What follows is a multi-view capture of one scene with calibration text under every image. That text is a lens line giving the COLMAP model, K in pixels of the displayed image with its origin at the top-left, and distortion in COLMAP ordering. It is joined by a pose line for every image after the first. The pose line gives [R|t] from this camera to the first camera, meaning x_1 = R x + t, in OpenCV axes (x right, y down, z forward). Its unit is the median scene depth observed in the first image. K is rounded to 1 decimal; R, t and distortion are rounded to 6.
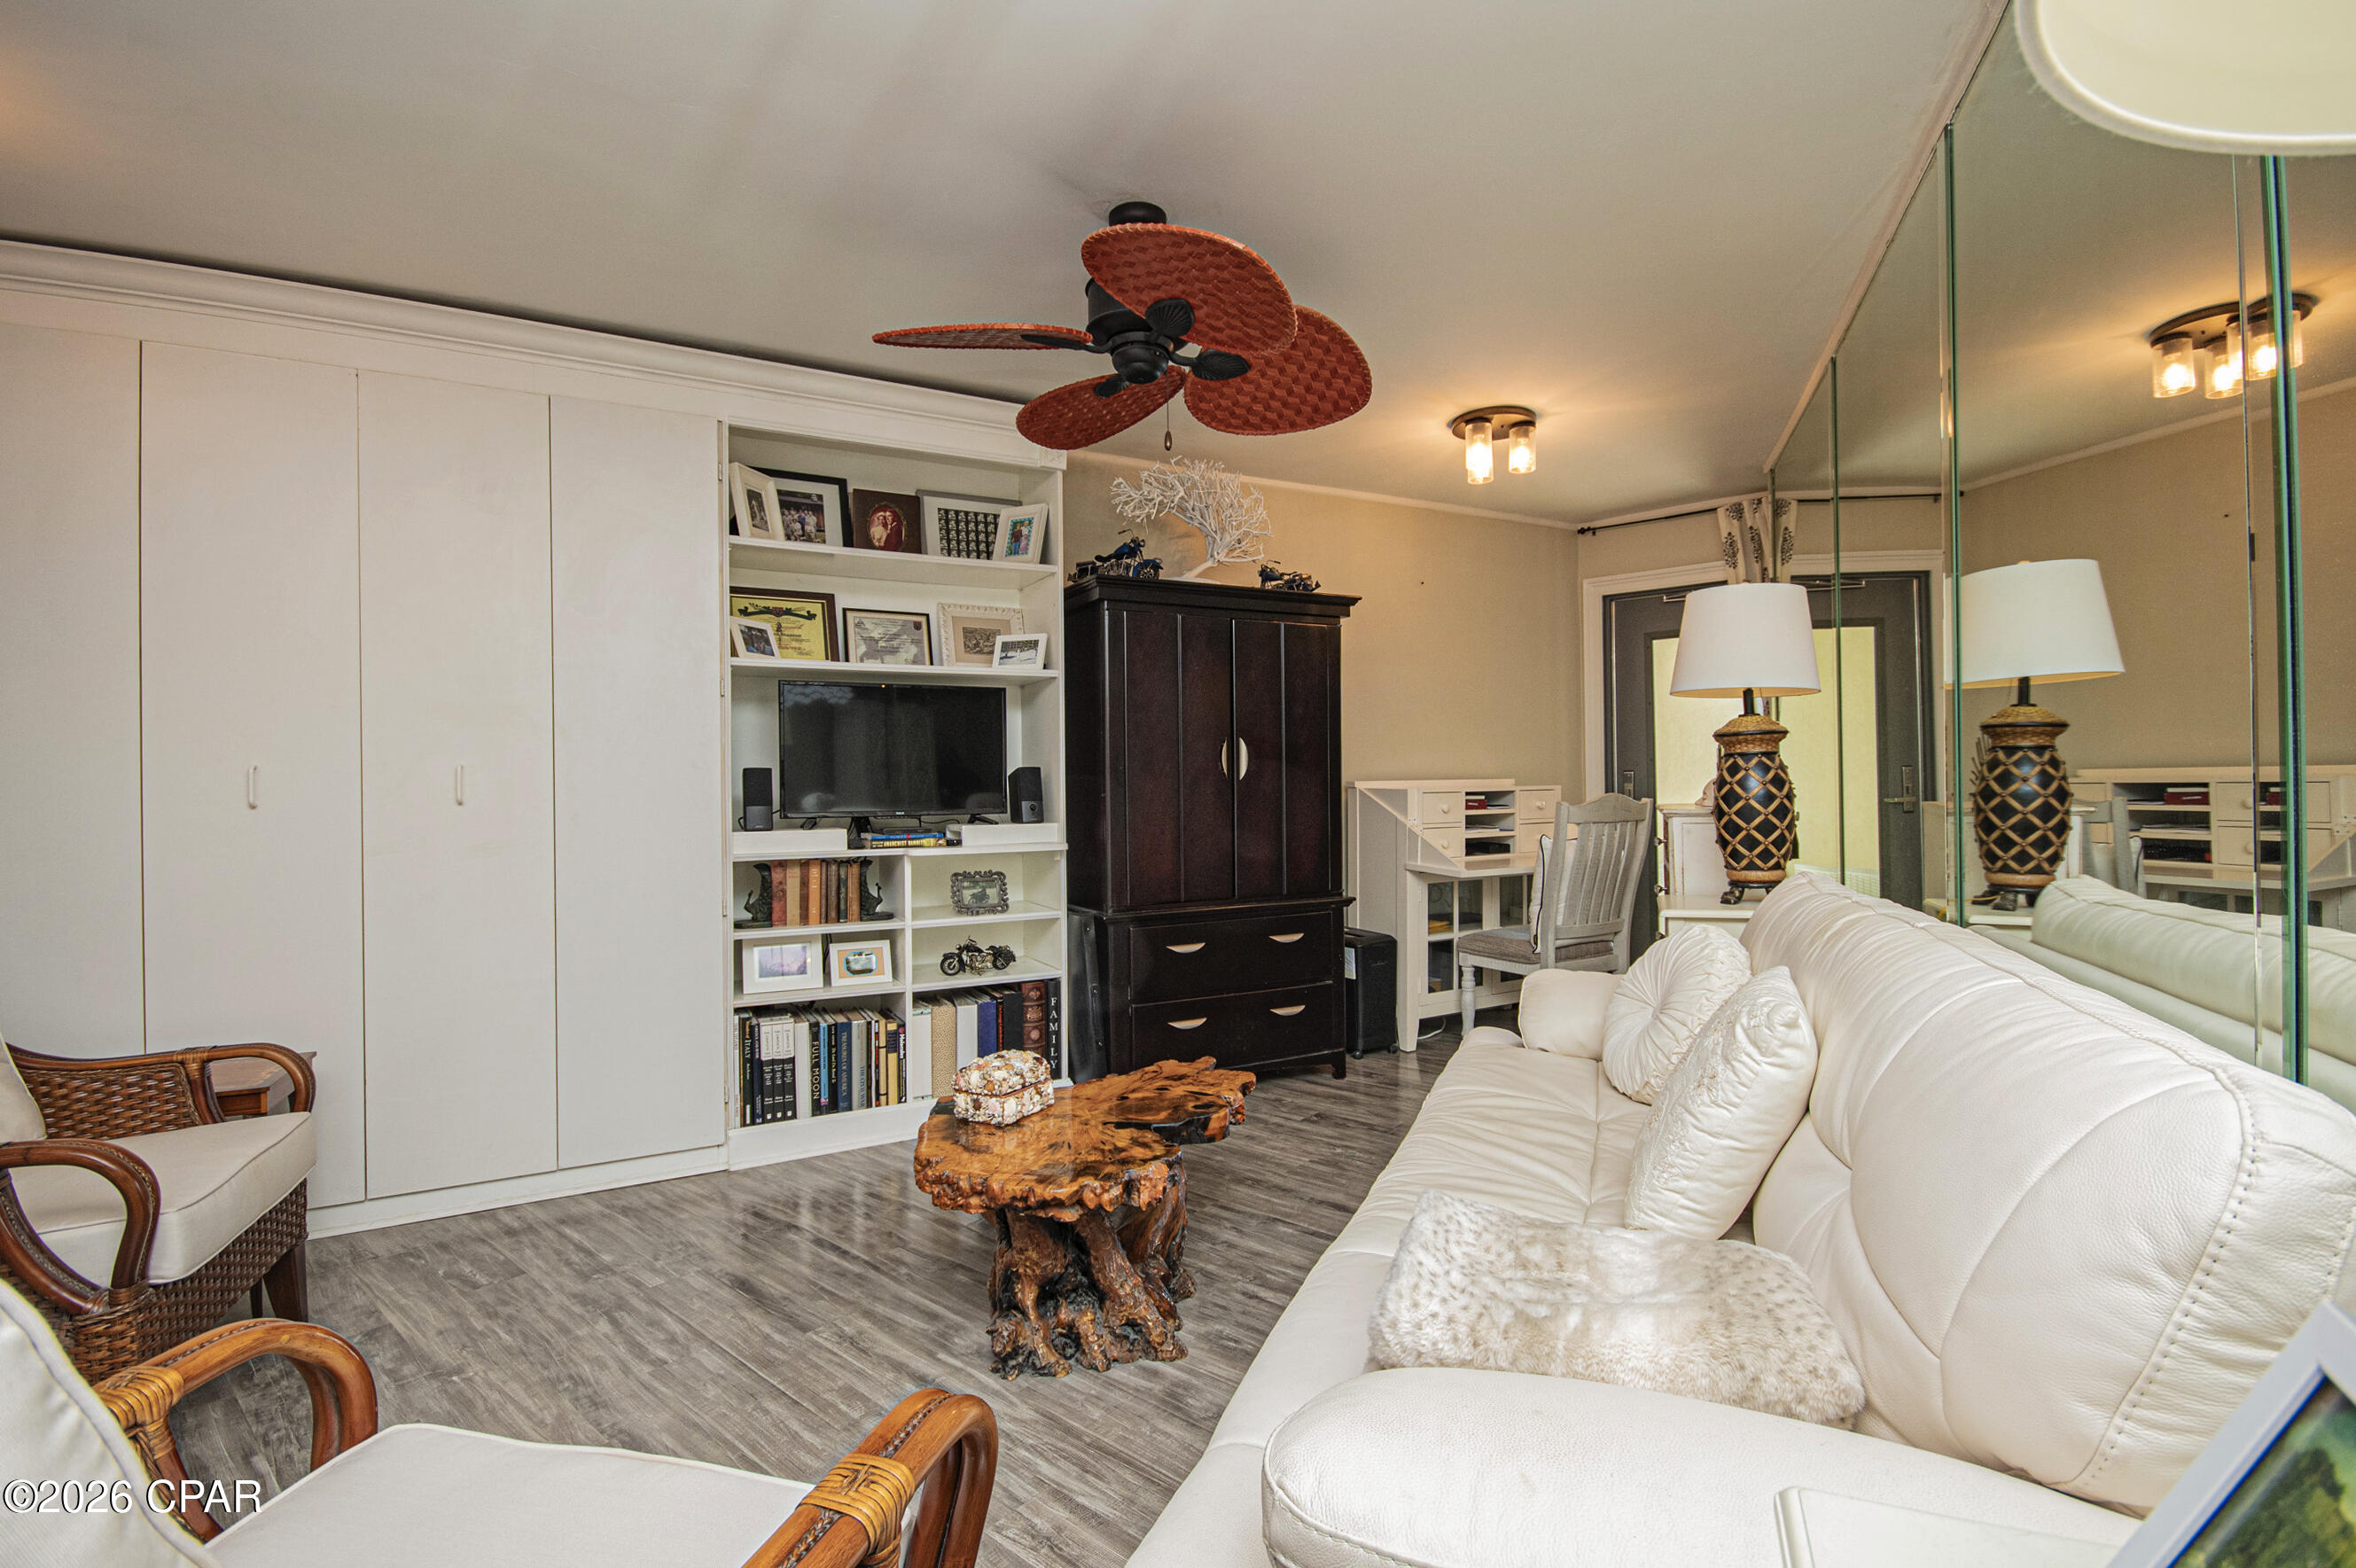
lens RADIAL K [[1060.7, 0, 1178.0], [0, 1060.7, 784.0], [0, 0, 1]] dist [-0.000966, 0.001052]
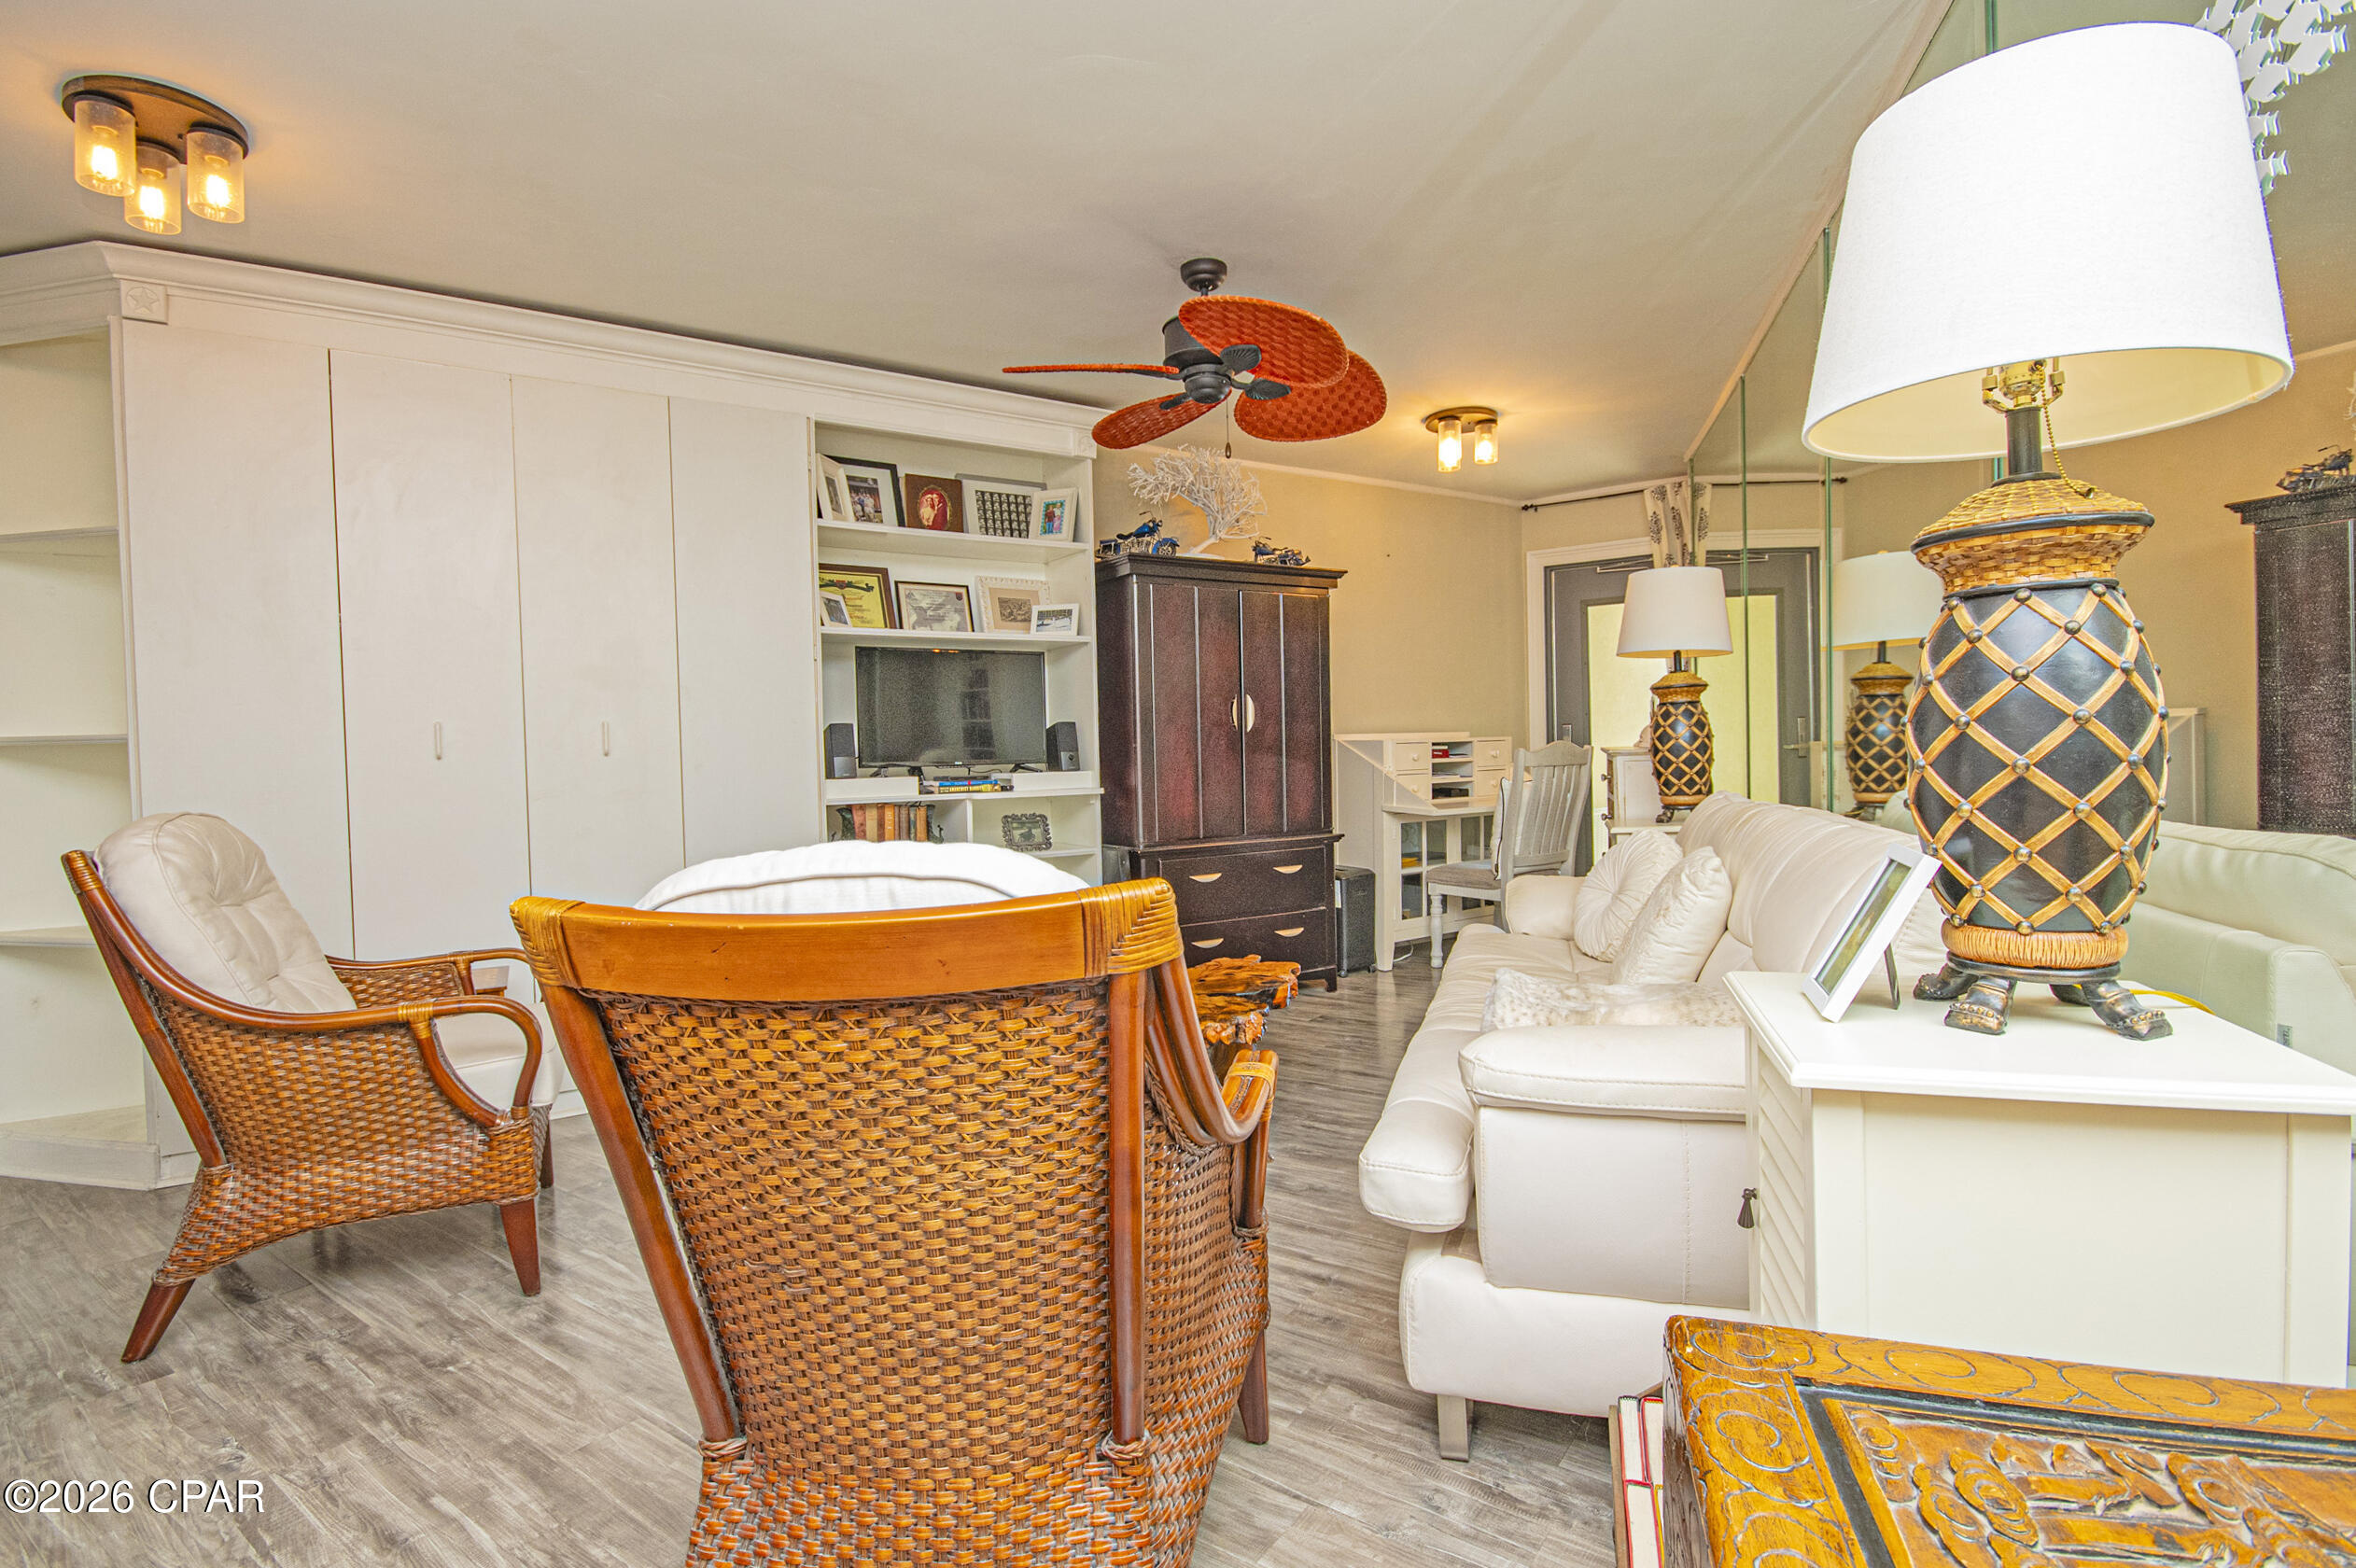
lens RADIAL K [[1119.4, 0, 1178.0], [0, 1119.4, 784.0], [0, 0, 1]] dist [-0.000864, -0.000142]
pose [[0.996031, -0.014180, 0.087873, -0.137321], [0.011640, 0.999502, 0.029346, 0.017648], [-0.088246, -0.028207, 0.995699, -0.219269]]
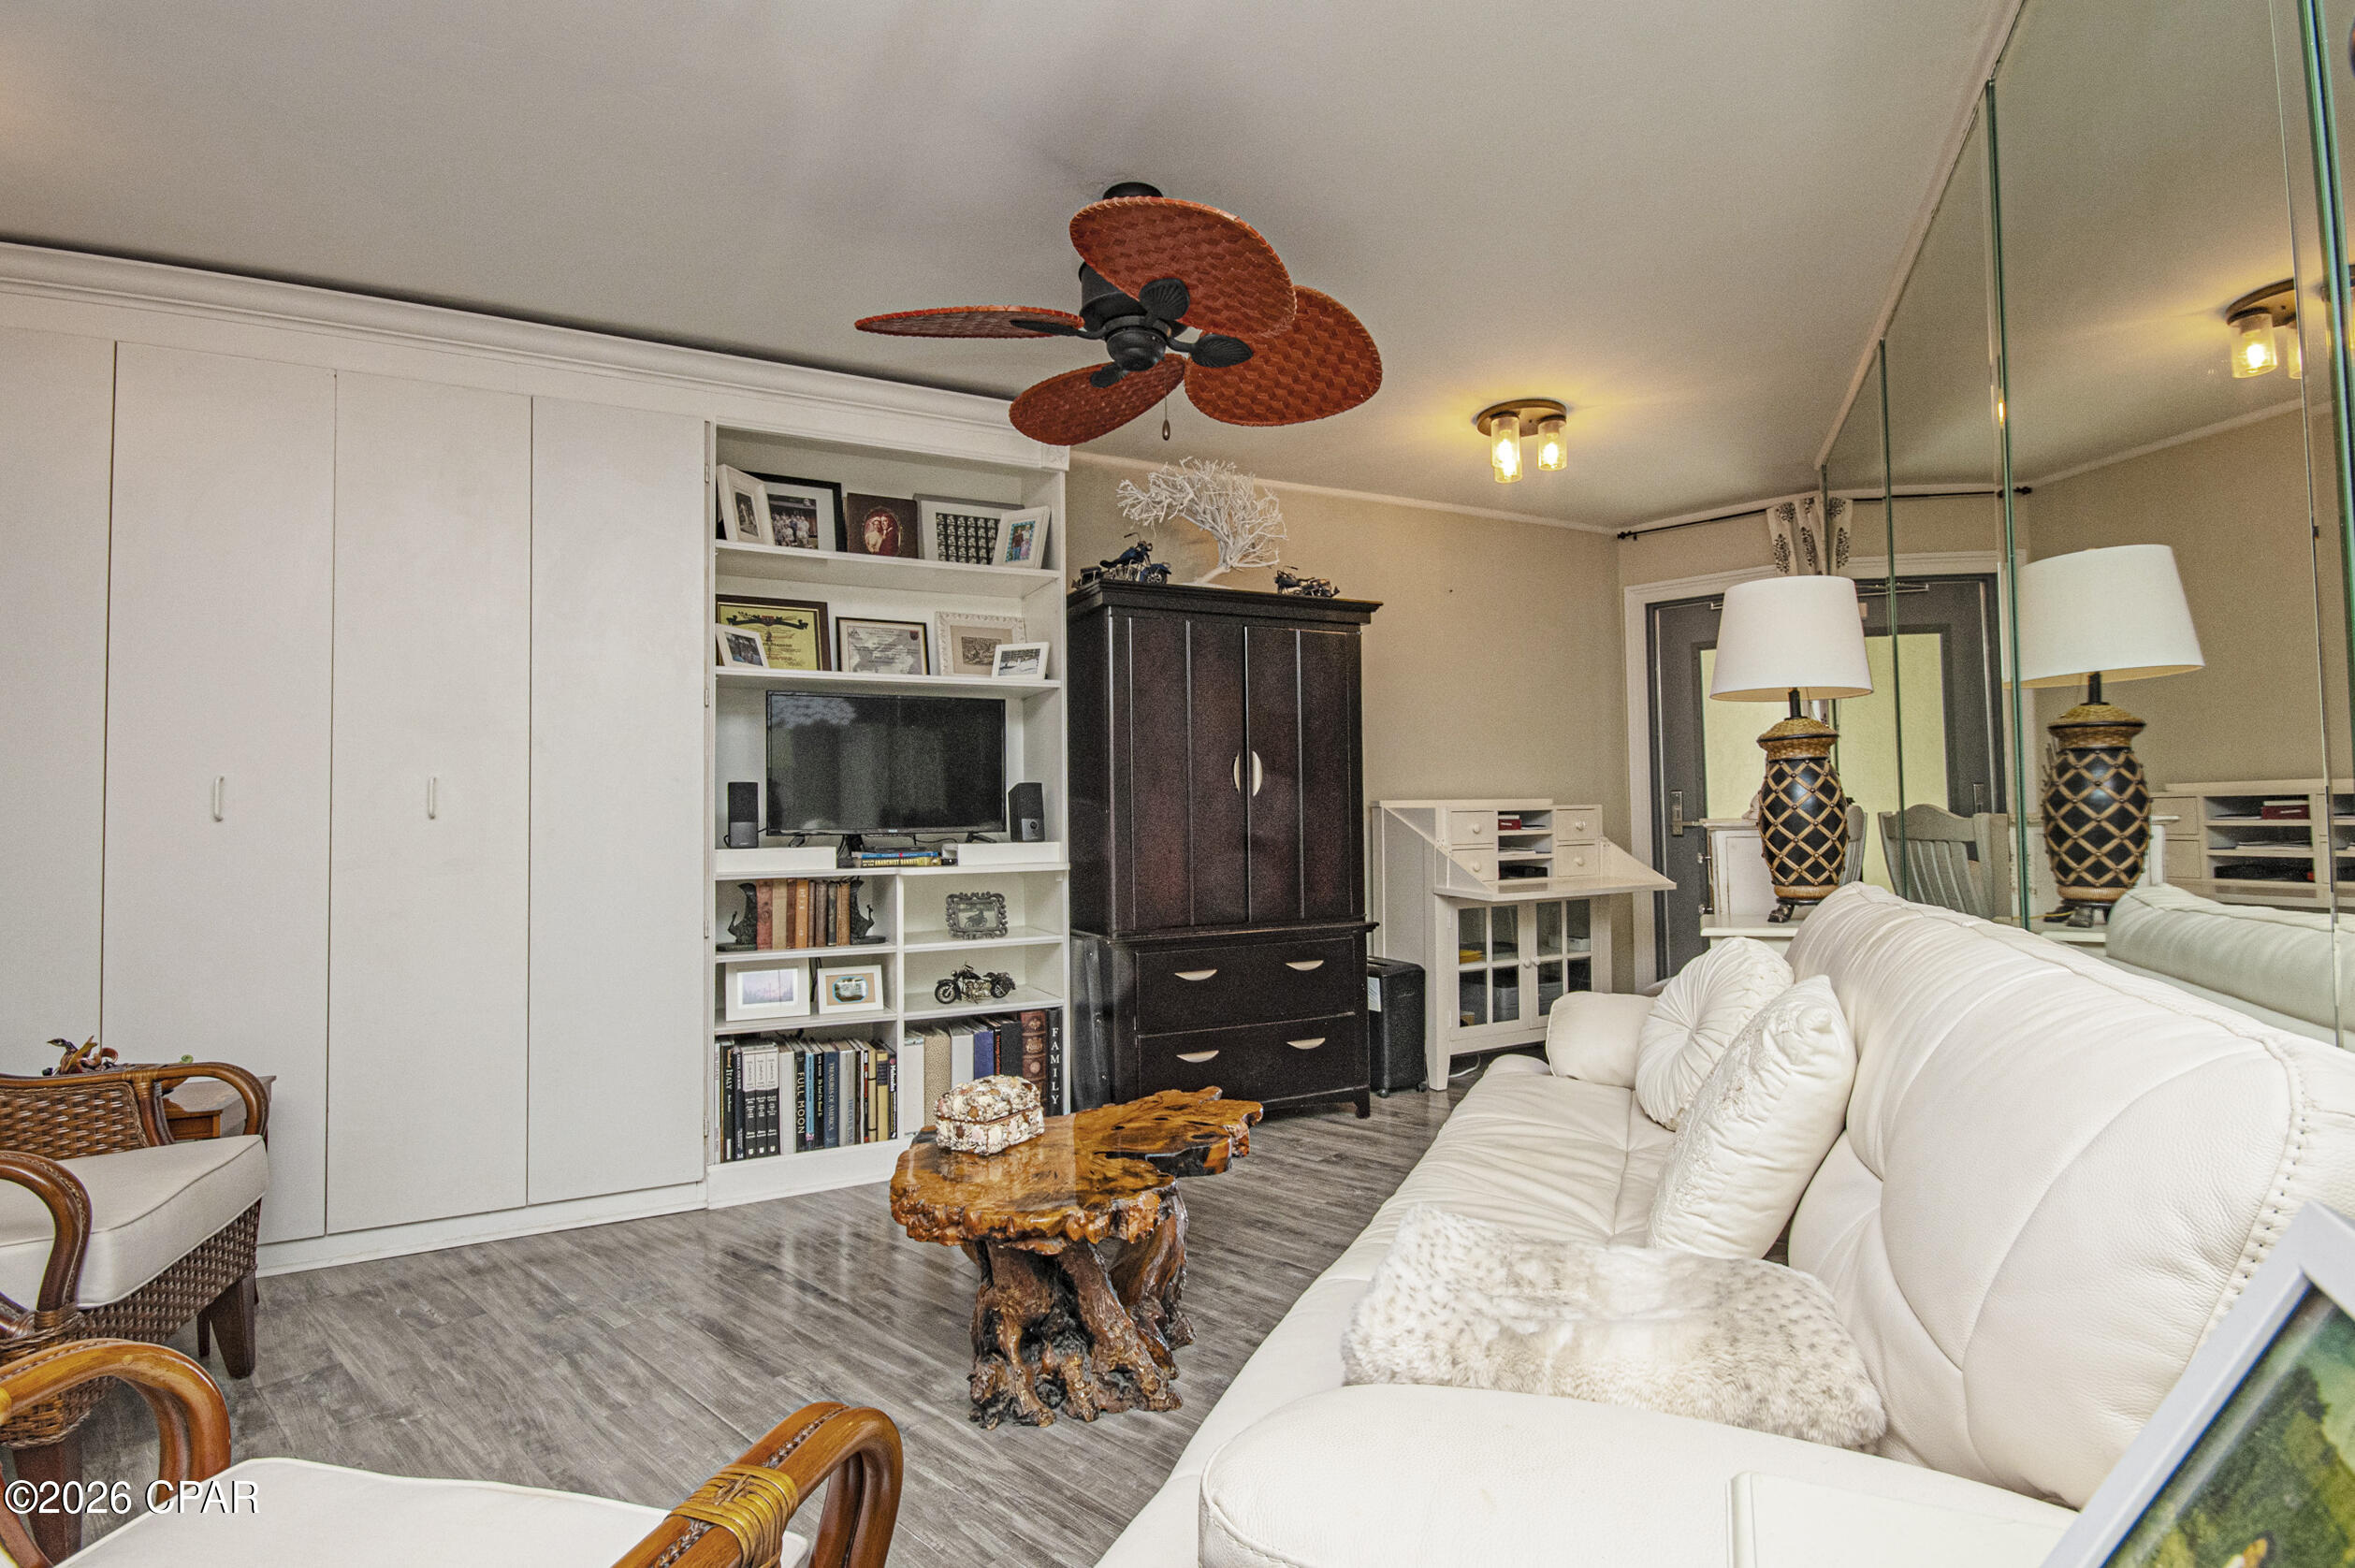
lens RADIAL K [[1118.9, 0, 1177.5], [0, 1118.9, 784.0], [0, 0, 1]] dist [-0.000864, -0.000142]
pose [[0.999628, -0.003157, -0.027108, 0.019922], [0.002314, 0.999514, -0.031077, 0.017787], [0.027193, 0.031002, 0.999149, 0.007081]]
